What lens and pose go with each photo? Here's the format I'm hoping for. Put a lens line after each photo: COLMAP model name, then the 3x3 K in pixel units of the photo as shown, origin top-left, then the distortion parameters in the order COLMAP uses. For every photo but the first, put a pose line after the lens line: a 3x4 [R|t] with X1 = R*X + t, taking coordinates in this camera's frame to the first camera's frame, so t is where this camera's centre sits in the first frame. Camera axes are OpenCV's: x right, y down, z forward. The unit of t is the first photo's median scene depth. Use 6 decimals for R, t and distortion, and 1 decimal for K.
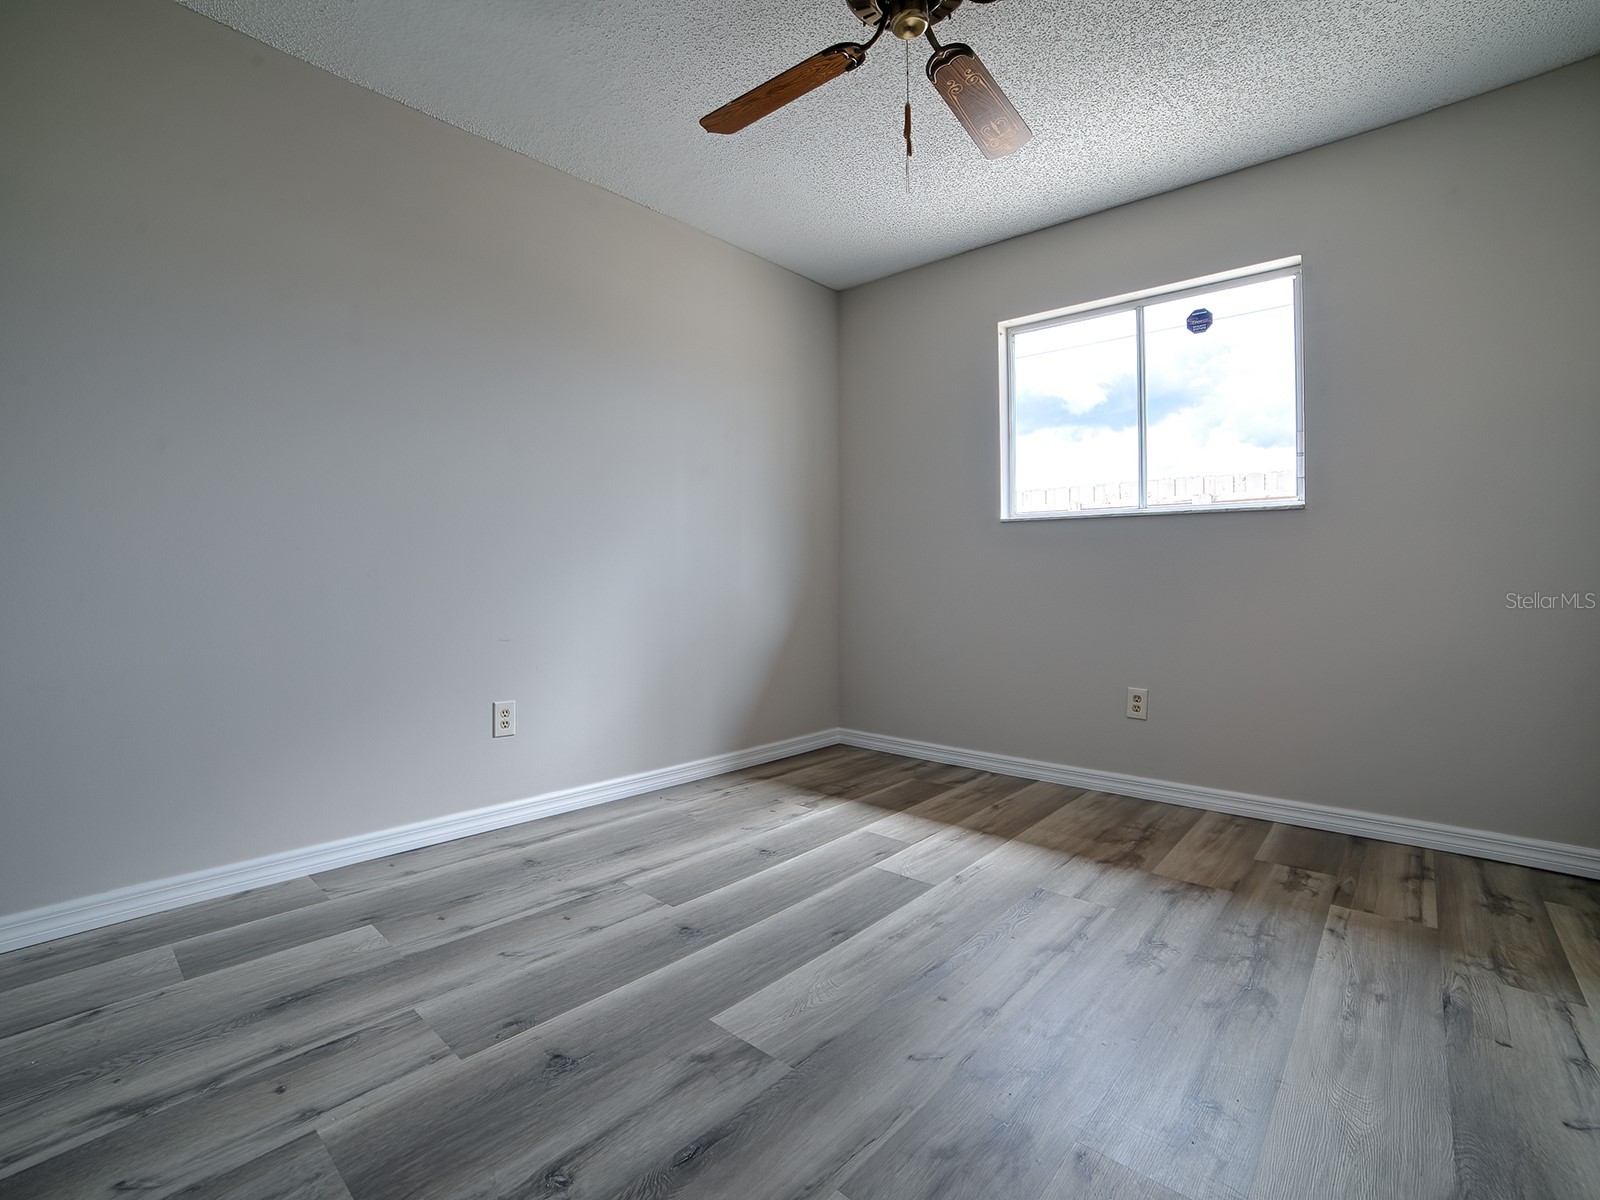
lens RADIAL K [[738.1, 0, 797.6], [0, 738.1, 582.5], [0, 0, 1]] dist [-0.083629, 0.029092]
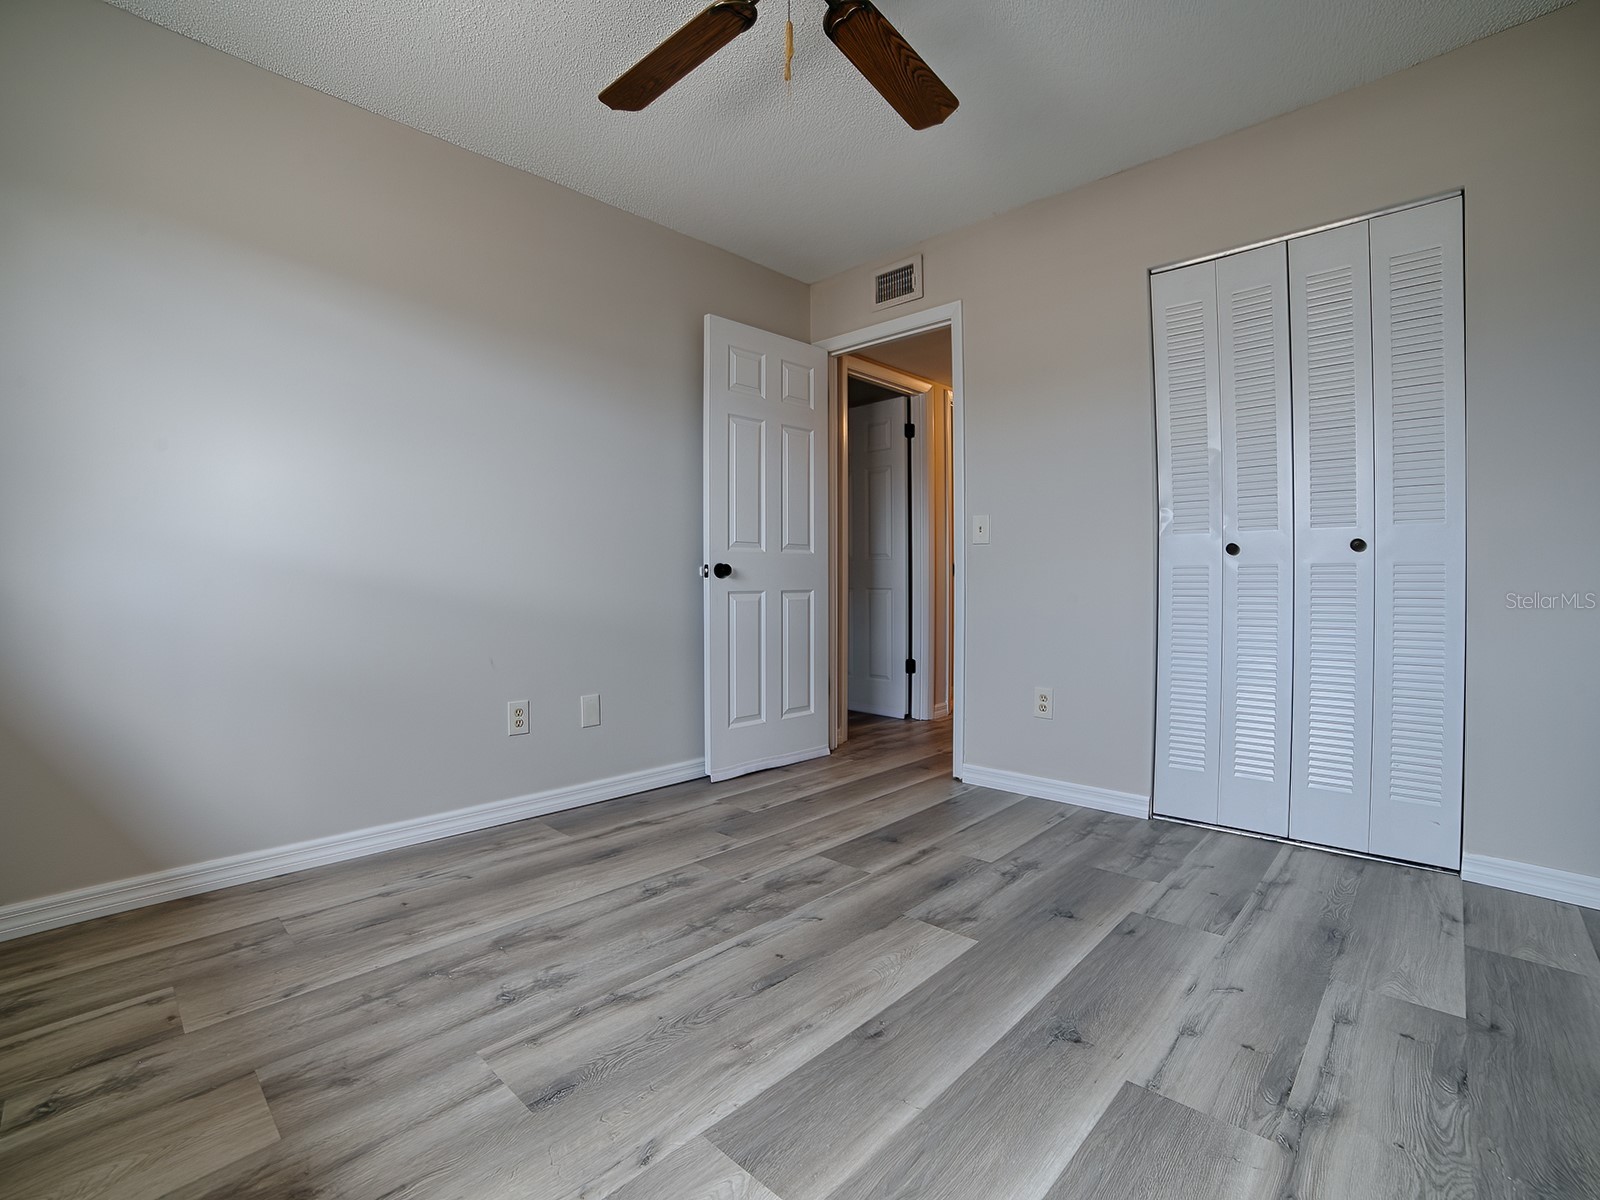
lens RADIAL K [[738.1, 0, 797.6], [0, 738.1, 582.5], [0, 0, 1]] dist [-0.083629, 0.029092]
pose [[-0.999443, 0.000549, 0.033373, 0.122095], [0.000975, 0.999918, 0.012769, -0.013441], [-0.033363, 0.012795, -0.999361, 1.907036]]
